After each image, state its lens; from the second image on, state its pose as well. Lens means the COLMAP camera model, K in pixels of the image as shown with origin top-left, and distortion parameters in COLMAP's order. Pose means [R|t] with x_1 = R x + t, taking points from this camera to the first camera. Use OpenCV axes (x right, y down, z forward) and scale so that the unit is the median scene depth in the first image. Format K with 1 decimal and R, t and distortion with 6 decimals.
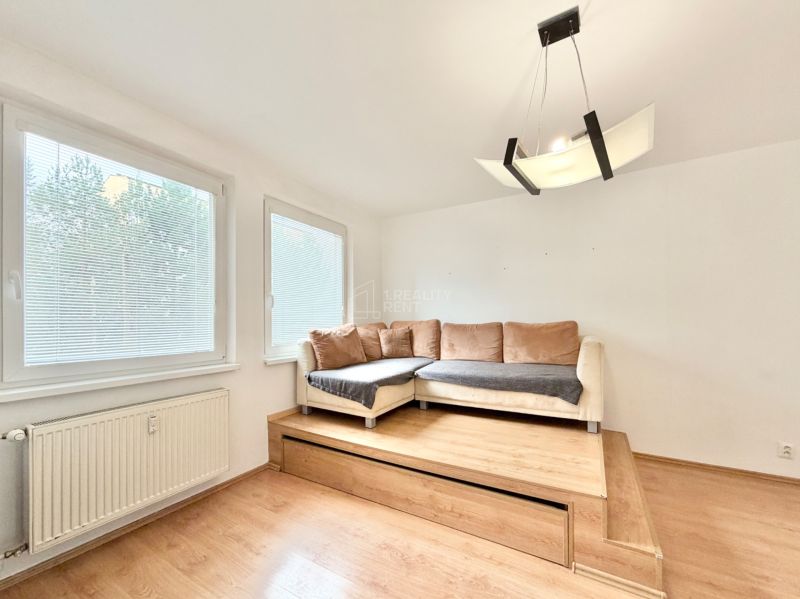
lens RADIAL K [[330.8, 0, 398.7], [0, 330.8, 319.1], [0, 0, 1]] dist [0.002708, 0.000309]
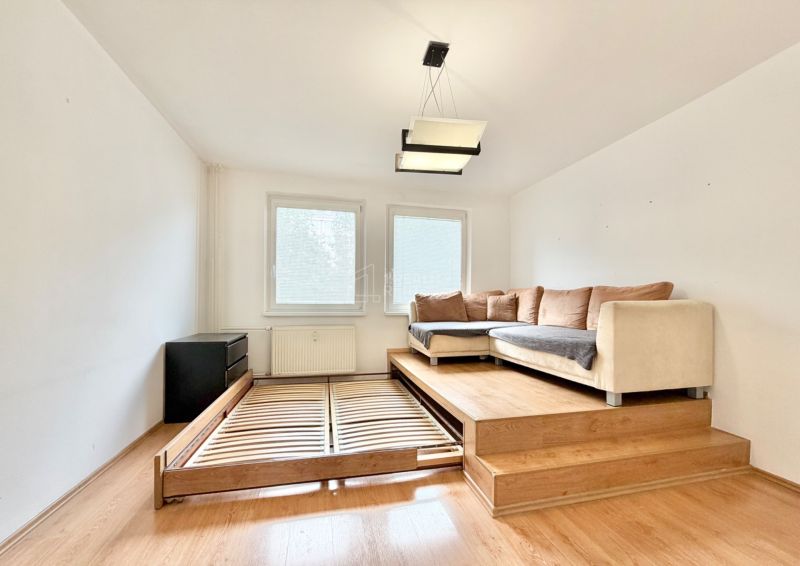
lens RADIAL K [[318.8, 0, 398.9], [0, 318.8, 300.5], [0, 0, 1]] dist [-0.001298, -0.000123]
pose [[0.700995, 0.012821, -0.713051, 0.657326], [-0.010025, 0.999917, 0.008124, 0.052319], [0.713096, 0.001454, 0.701065, -0.000359]]
